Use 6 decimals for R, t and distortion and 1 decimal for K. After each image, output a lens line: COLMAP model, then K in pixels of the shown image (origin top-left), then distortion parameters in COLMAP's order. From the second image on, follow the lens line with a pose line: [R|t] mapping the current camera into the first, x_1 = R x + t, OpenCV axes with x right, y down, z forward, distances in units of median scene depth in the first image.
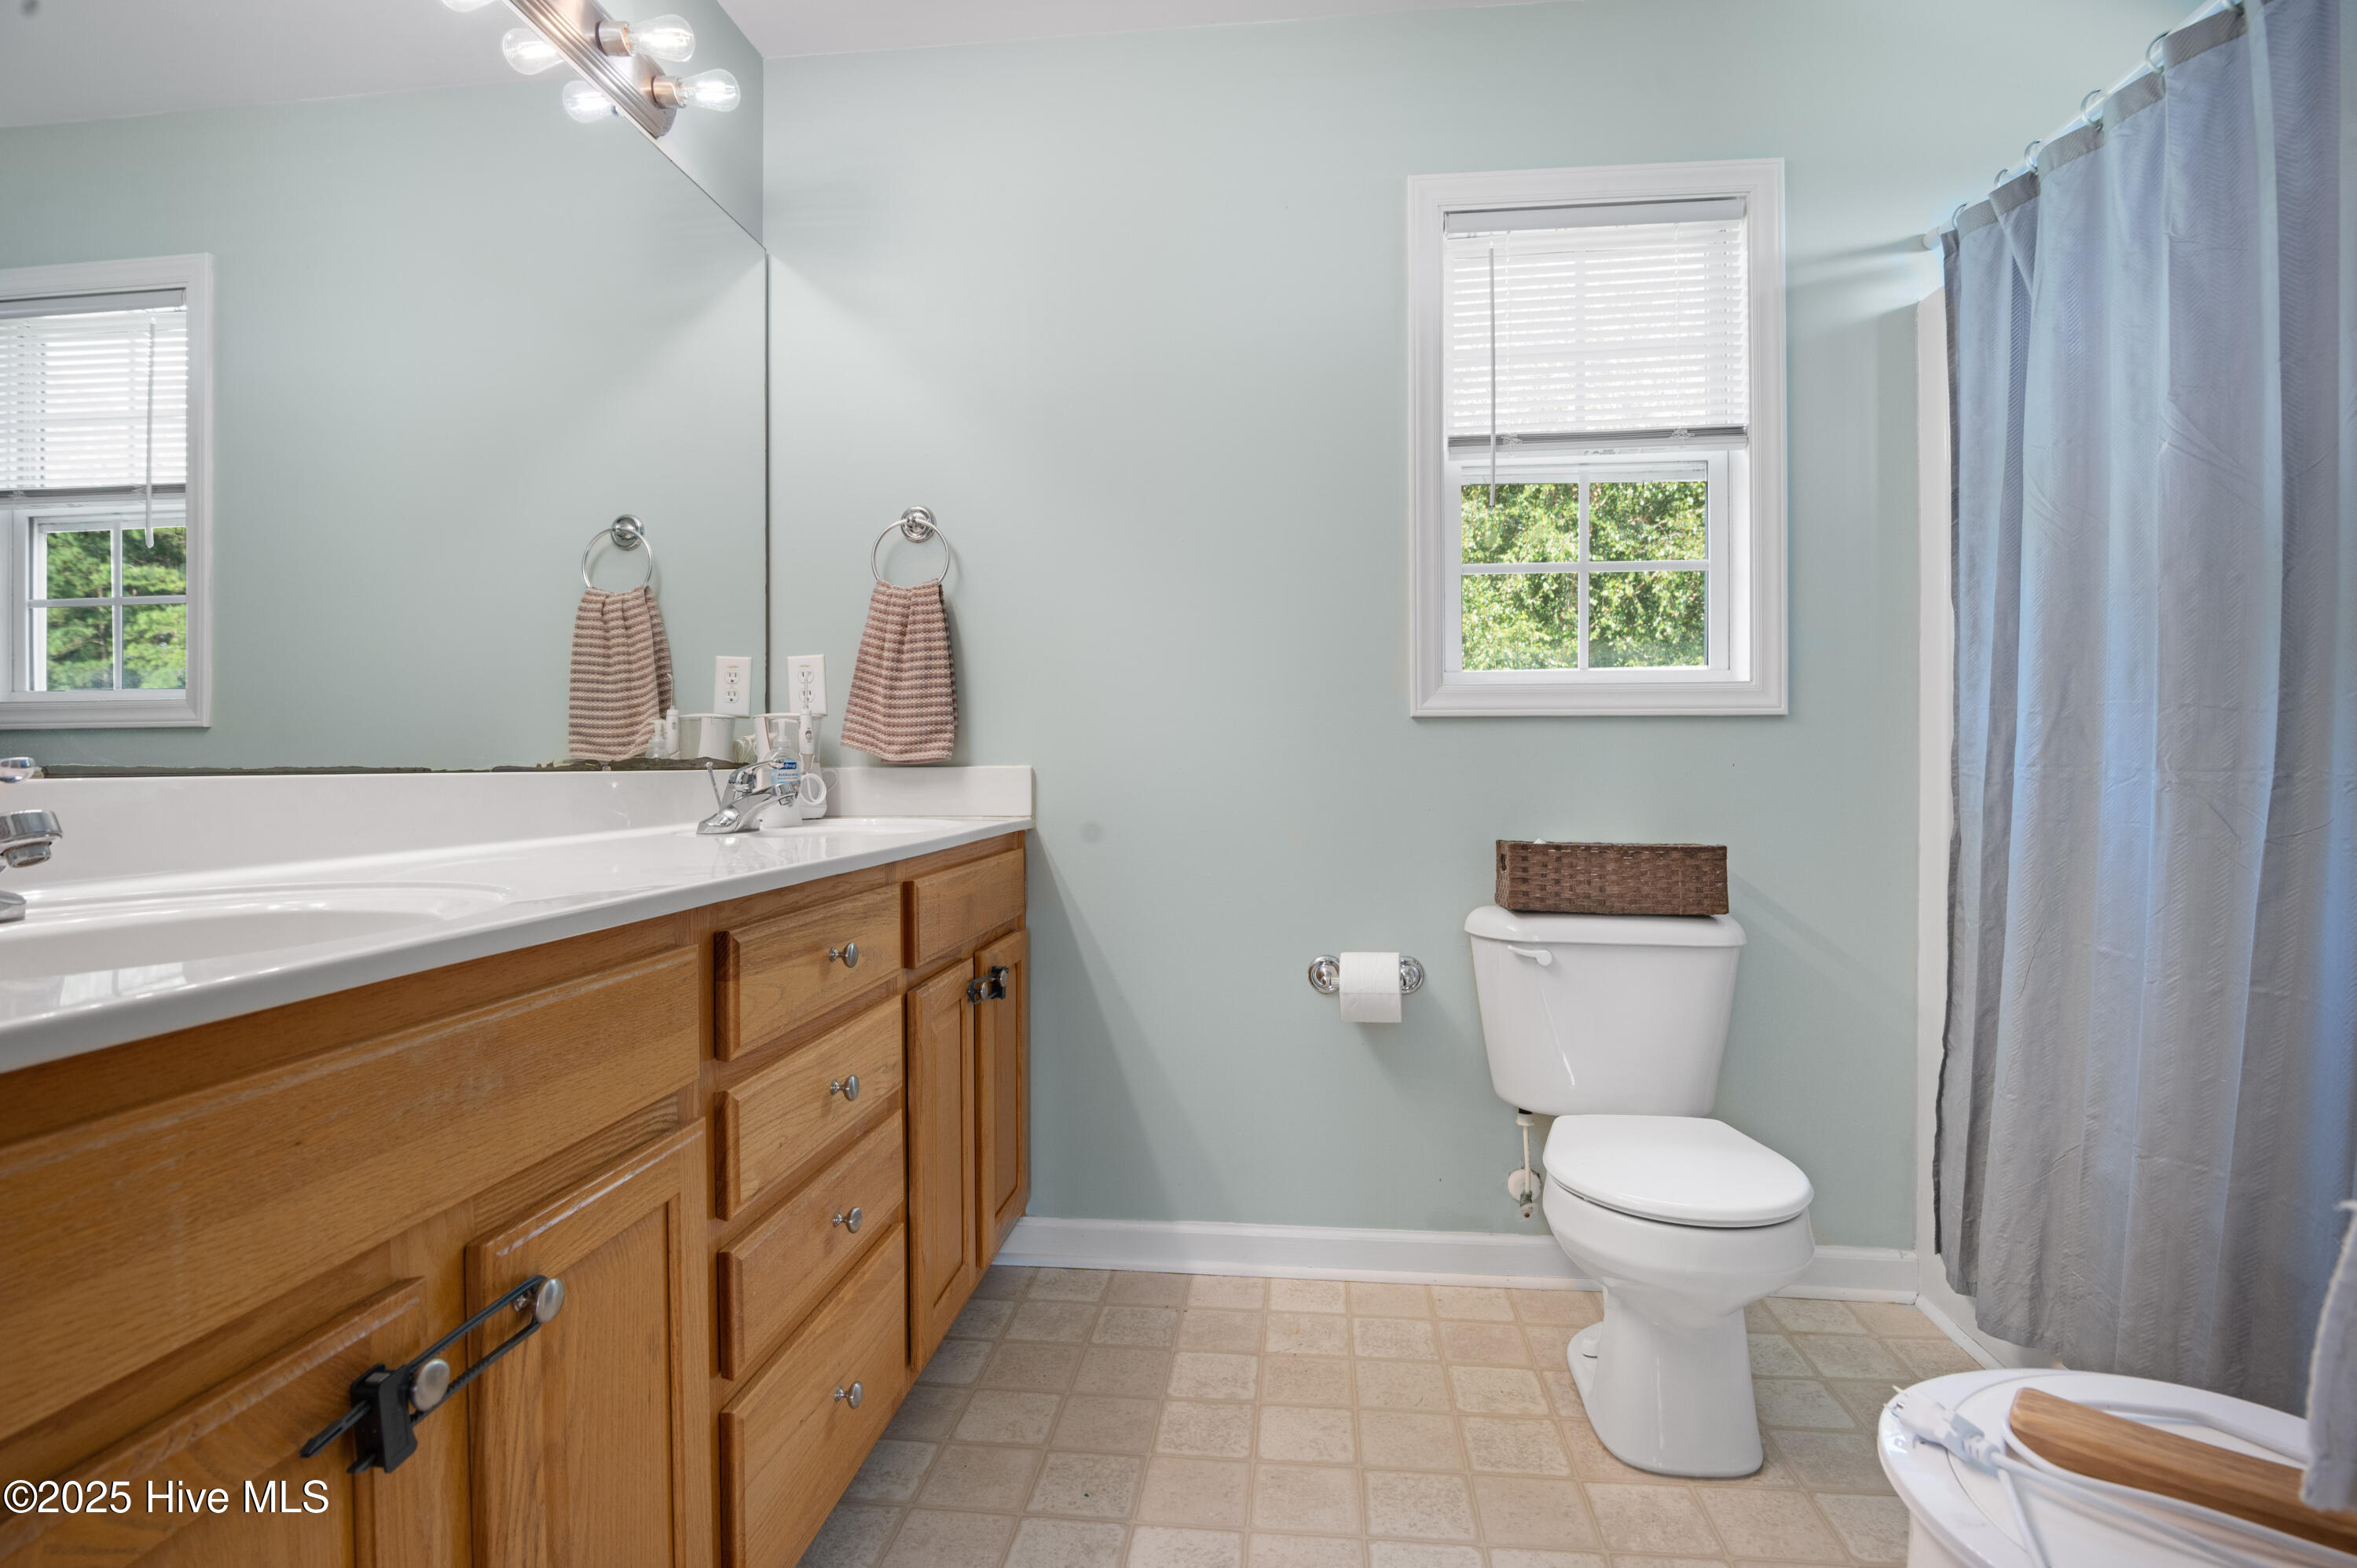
lens RADIAL K [[1161.1, 0, 1177.3], [0, 1161.1, 824.0], [0, 0, 1]] dist [-0.019704, 0.000230]
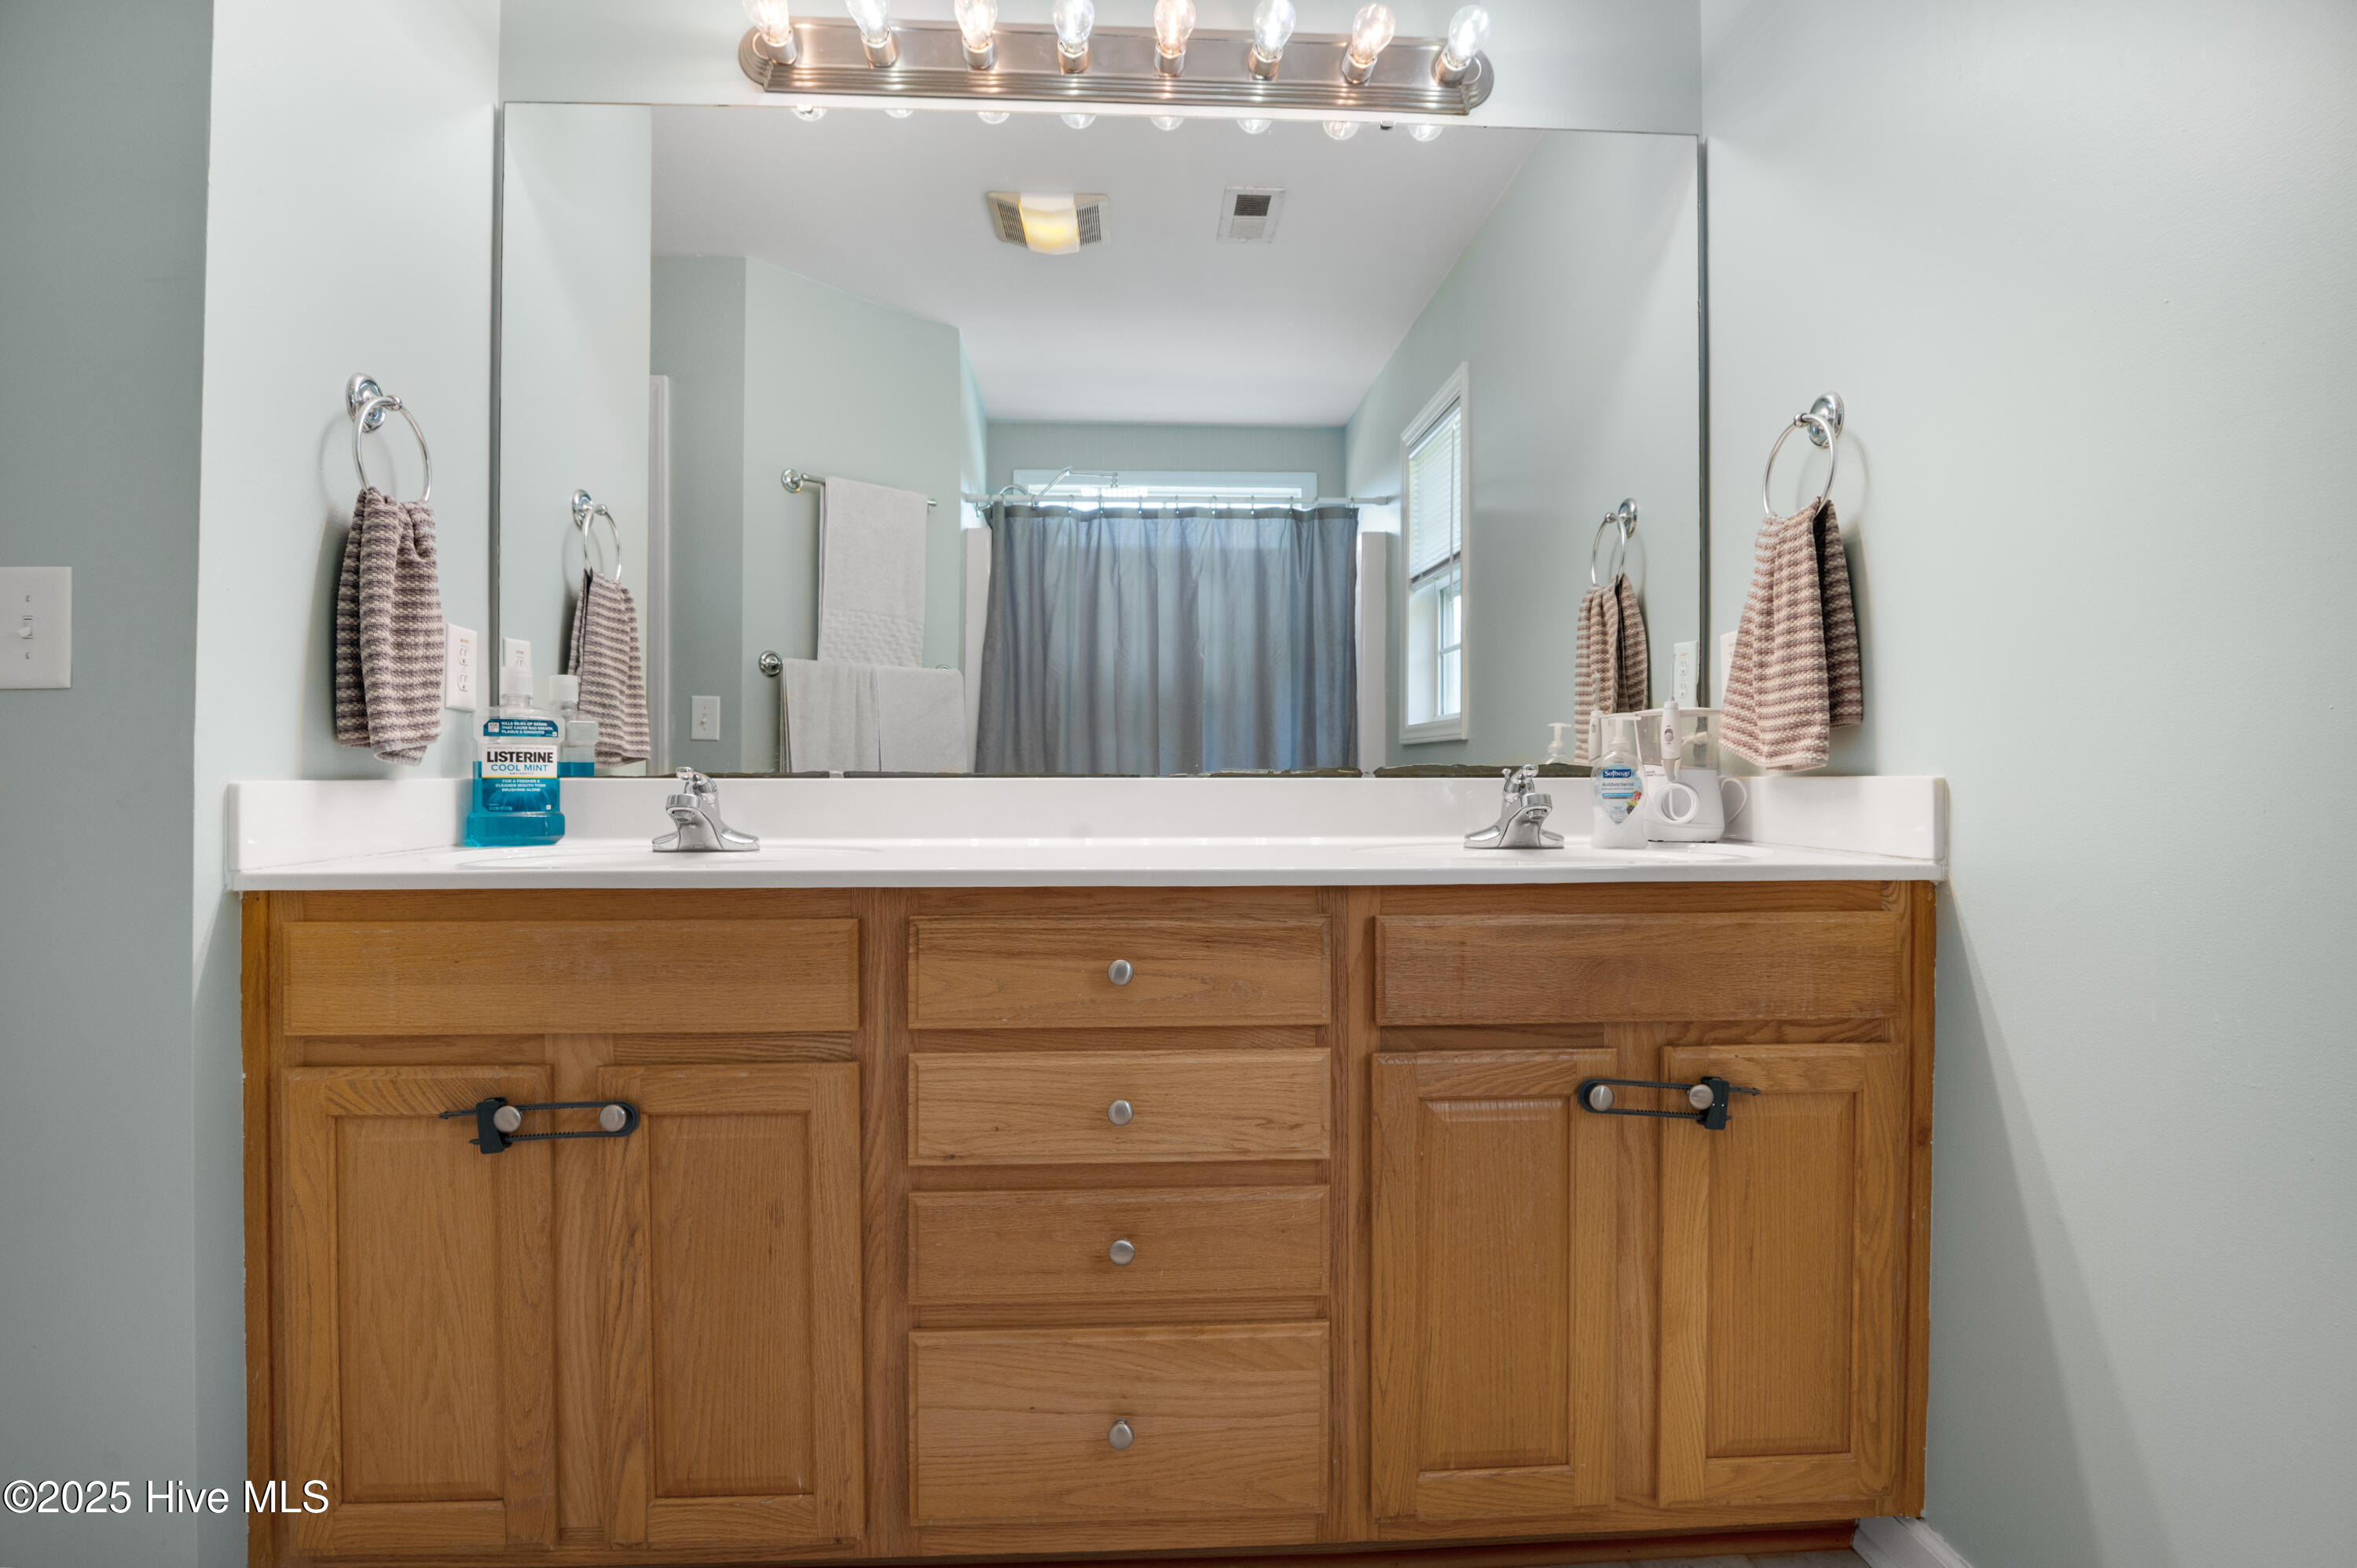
lens RADIAL K [[1161.1, 0, 1177.3], [0, 1161.1, 824.0], [0, 0, 1]] dist [-0.019704, 0.000230]
pose [[0.168844, 0.043702, -0.984674, 0.459996], [-0.051084, 0.998062, 0.035536, -0.030991], [0.984318, 0.044301, 0.170749, 0.614336]]
